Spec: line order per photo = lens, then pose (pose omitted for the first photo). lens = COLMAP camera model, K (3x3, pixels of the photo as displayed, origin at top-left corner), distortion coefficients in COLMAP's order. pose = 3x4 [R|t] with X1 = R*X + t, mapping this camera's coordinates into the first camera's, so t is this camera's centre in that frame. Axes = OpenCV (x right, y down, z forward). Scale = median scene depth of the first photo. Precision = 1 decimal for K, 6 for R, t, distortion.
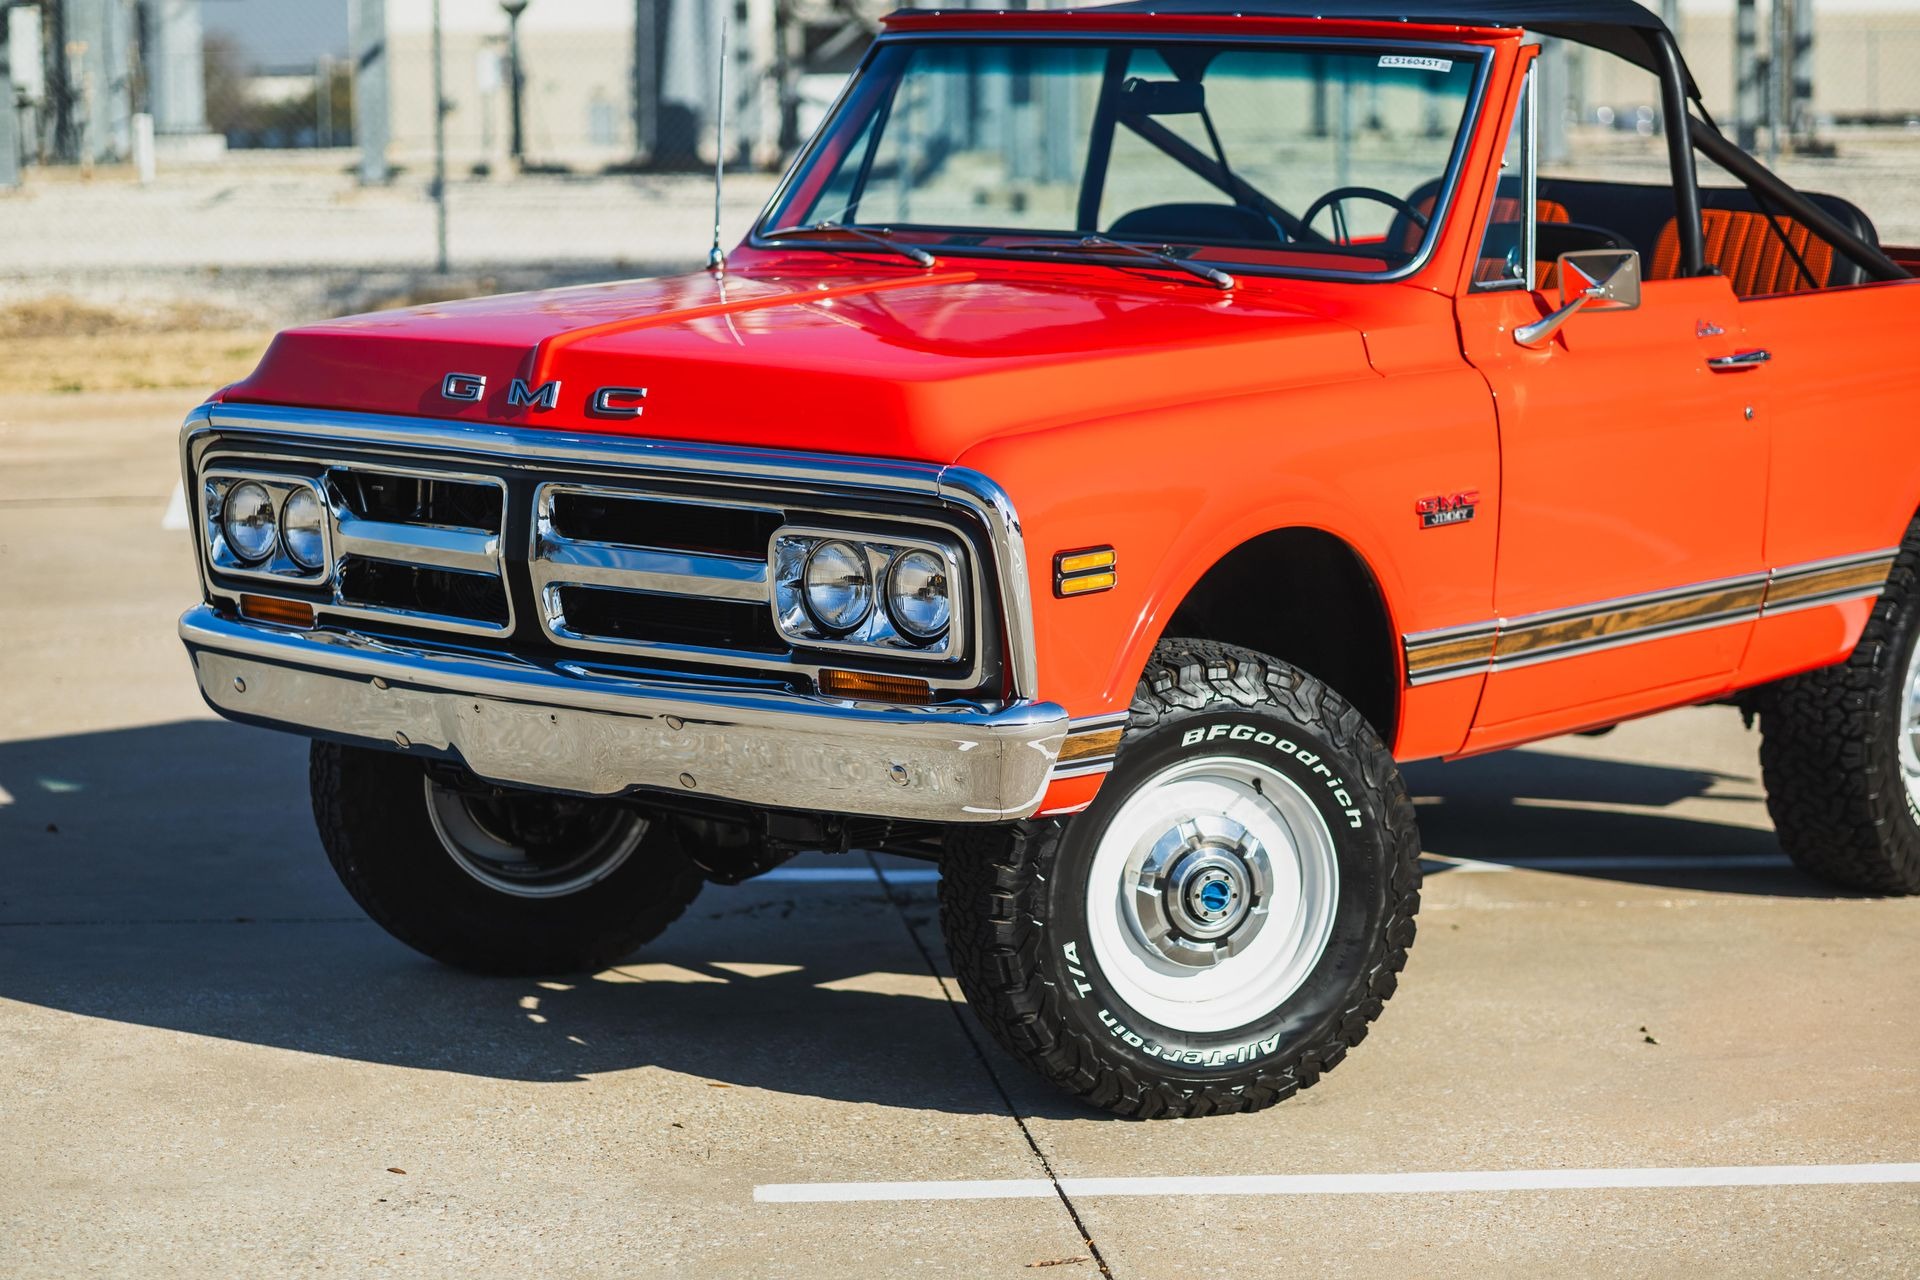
lens RADIAL K [[4525.6, 0, 960.0], [0, 4525.6, 640.0], [0, 0, 1]] dist [-0.041624, 0.260066]
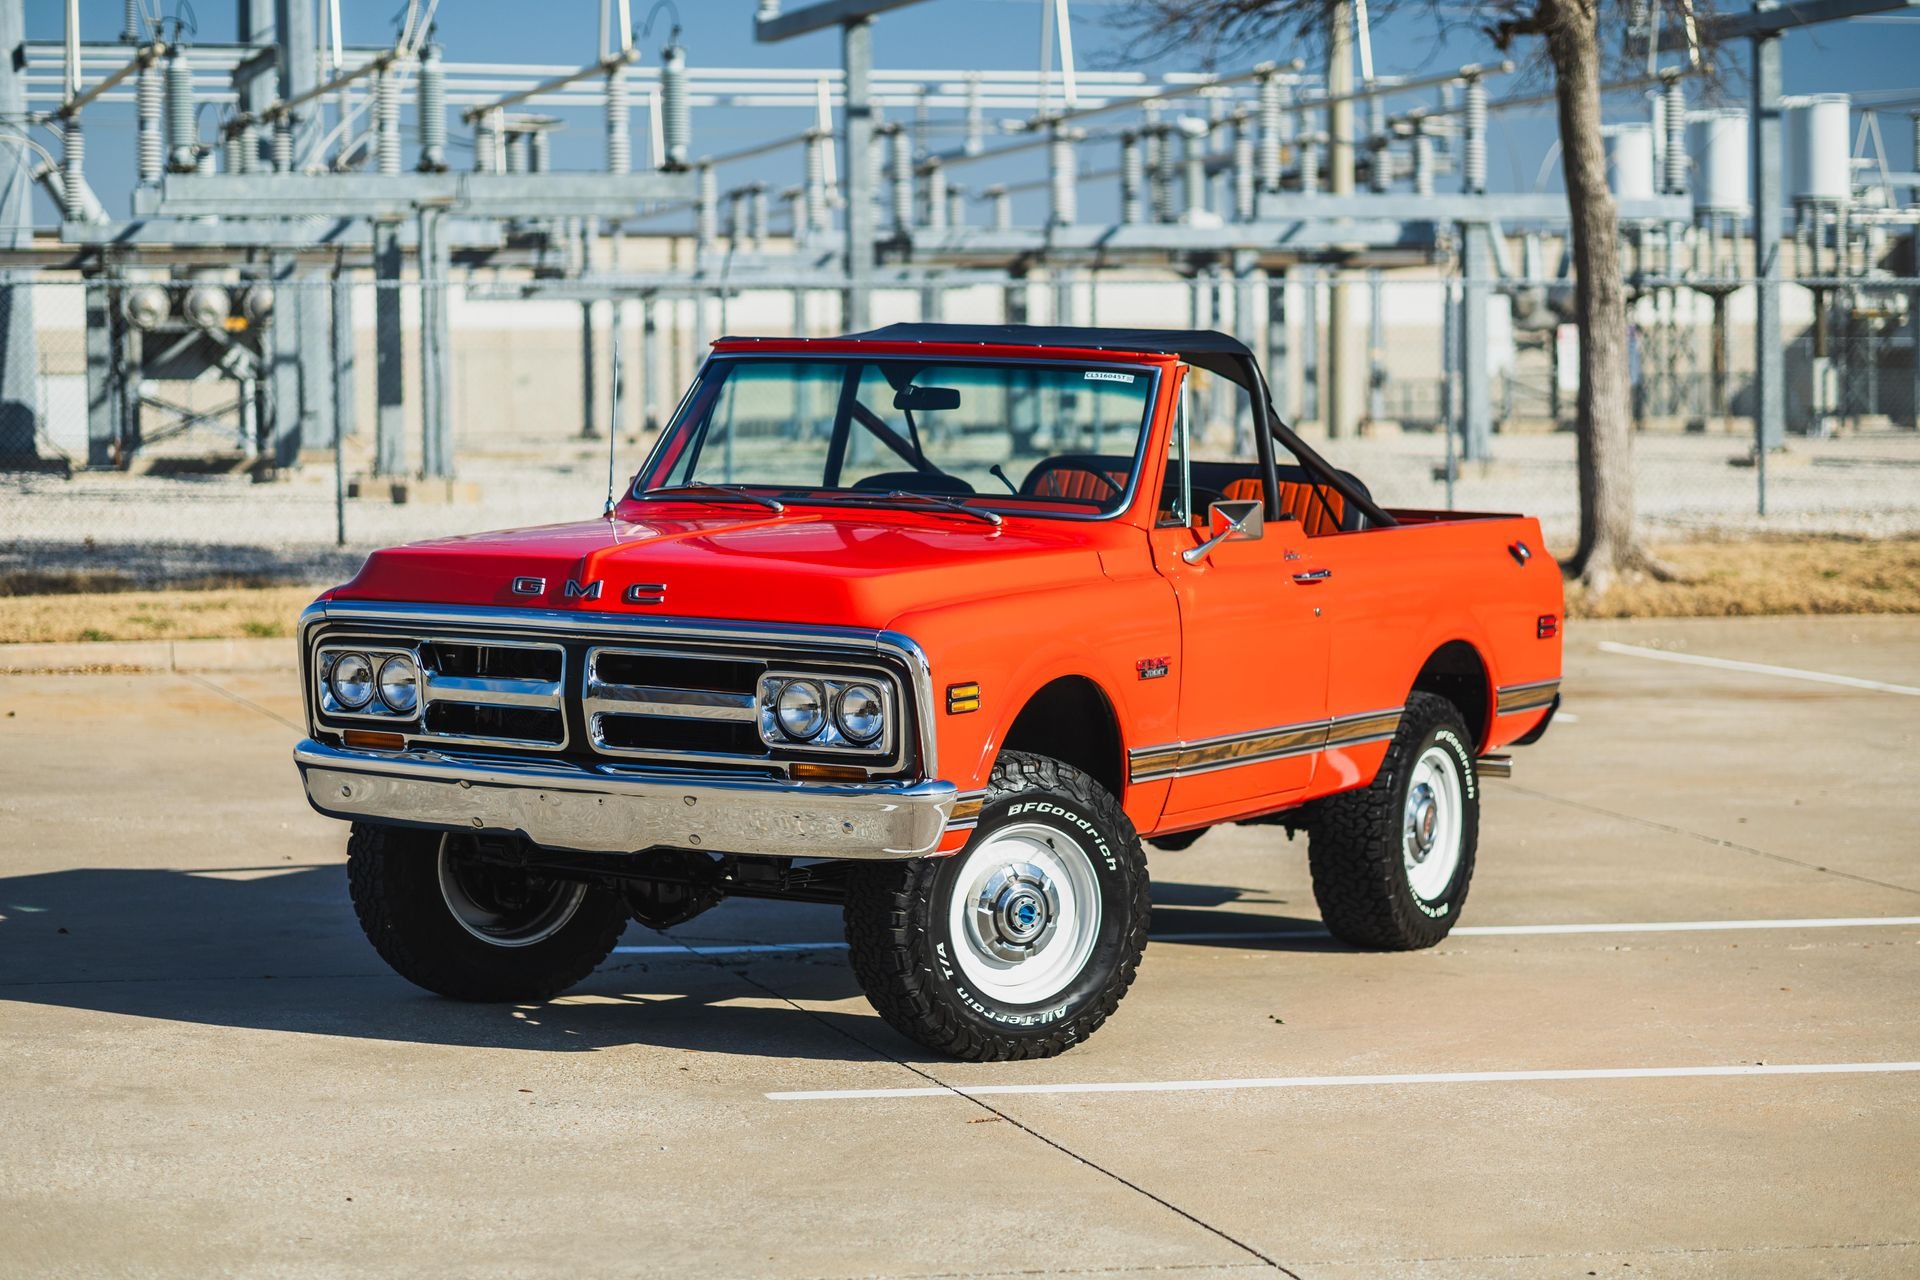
lens RADIAL K [[4525.6, 0, 960.0], [0, 4525.6, 640.0], [0, 0, 1]] dist [-0.041624, 0.260066]
pose [[0.984241, -0.002128, 0.176821, -0.235830], [0.013976, 0.997736, -0.065791, 0.063815], [-0.176281, 0.067225, 0.982042, -0.509555]]
